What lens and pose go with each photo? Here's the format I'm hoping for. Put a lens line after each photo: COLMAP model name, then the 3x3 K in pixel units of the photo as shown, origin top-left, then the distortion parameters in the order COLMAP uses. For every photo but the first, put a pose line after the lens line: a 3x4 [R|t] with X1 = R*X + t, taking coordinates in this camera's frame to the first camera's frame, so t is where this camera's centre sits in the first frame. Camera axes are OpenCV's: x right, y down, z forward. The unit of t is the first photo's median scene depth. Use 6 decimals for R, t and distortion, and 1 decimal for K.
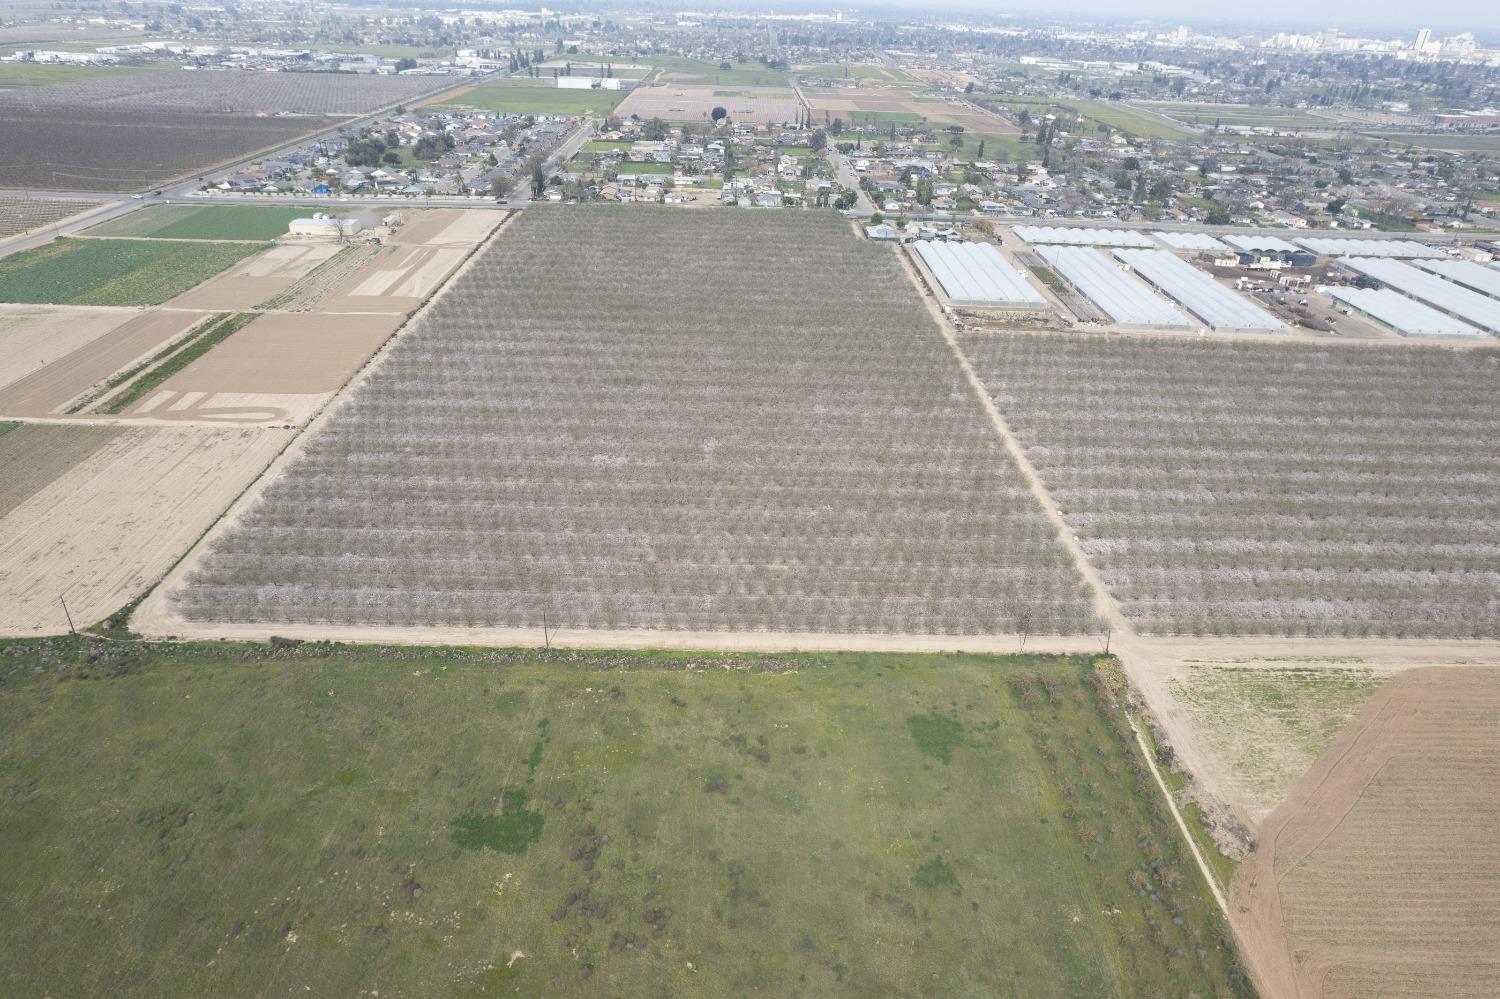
lens RADIAL K [[962.1, 0, 750.0], [0, 962.1, 499.5], [0, 0, 1]] dist [-0.077896, 0.069312]
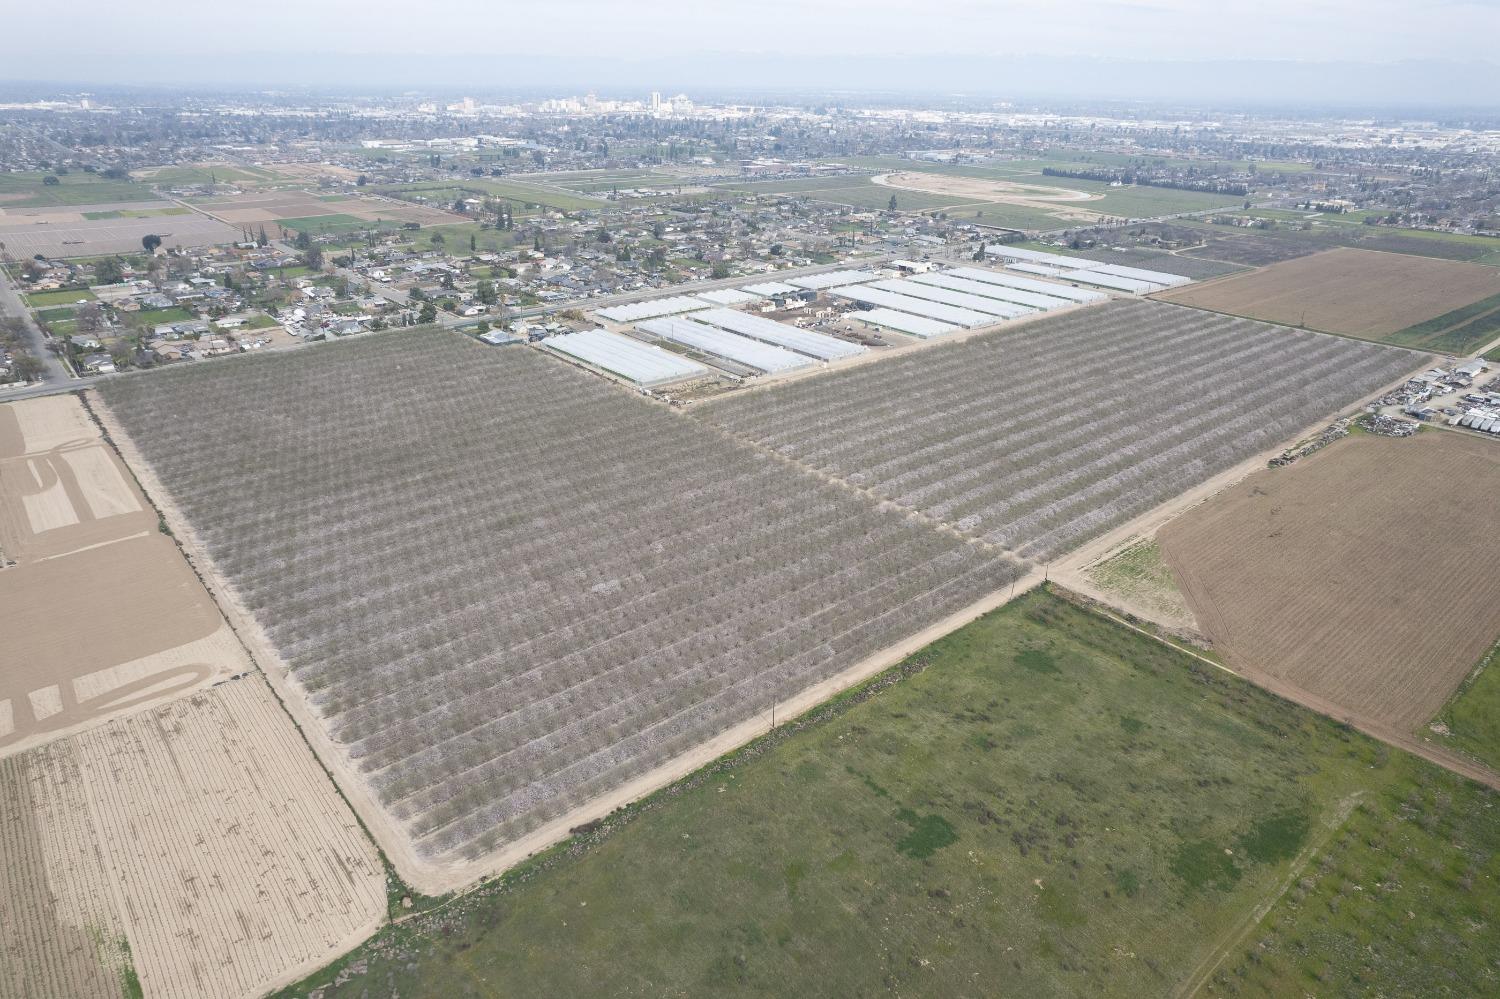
lens RADIAL K [[962.1, 0, 750.0], [0, 962.1, 499.5], [0, 0, 1]] dist [-0.077896, 0.069312]
pose [[0.770945, -0.278058, 0.572998, -0.550772], [0.312091, 0.949180, 0.040701, -0.114360], [-0.555196, 0.147449, 0.818545, -0.004156]]
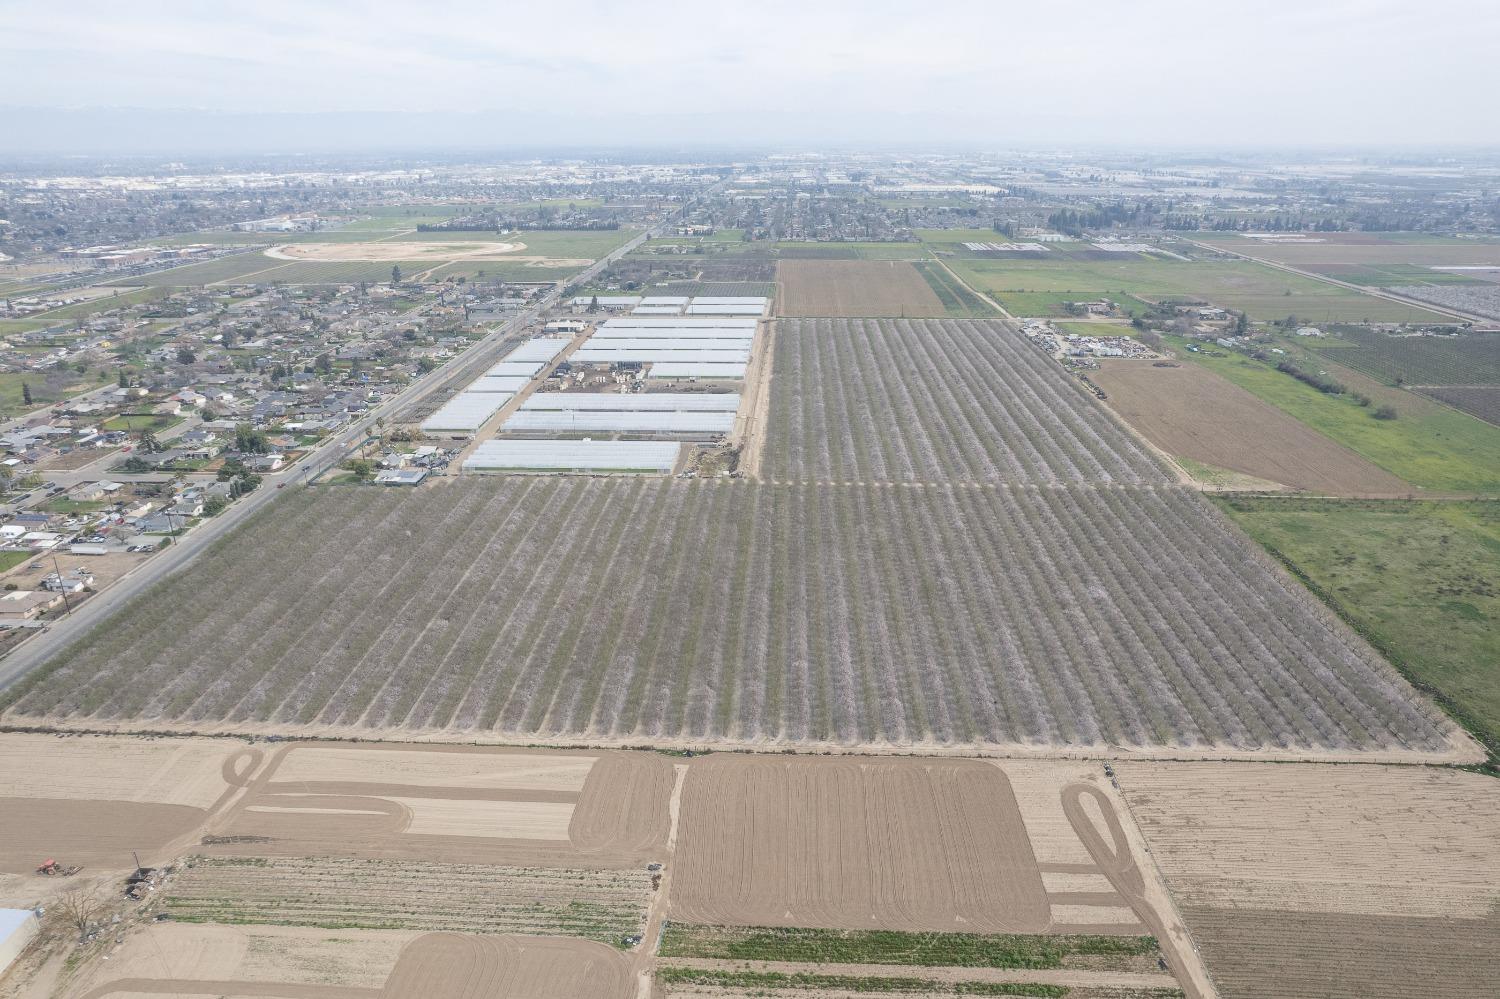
lens RADIAL K [[962.1, 0, 750.0], [0, 962.1, 499.5], [0, 0, 1]] dist [-0.077896, 0.069312]
pose [[0.064573, -0.388807, 0.919054, -1.157097], [0.479336, 0.819857, 0.313163, -0.680627], [-0.875253, 0.420313, 0.239310, 0.931095]]
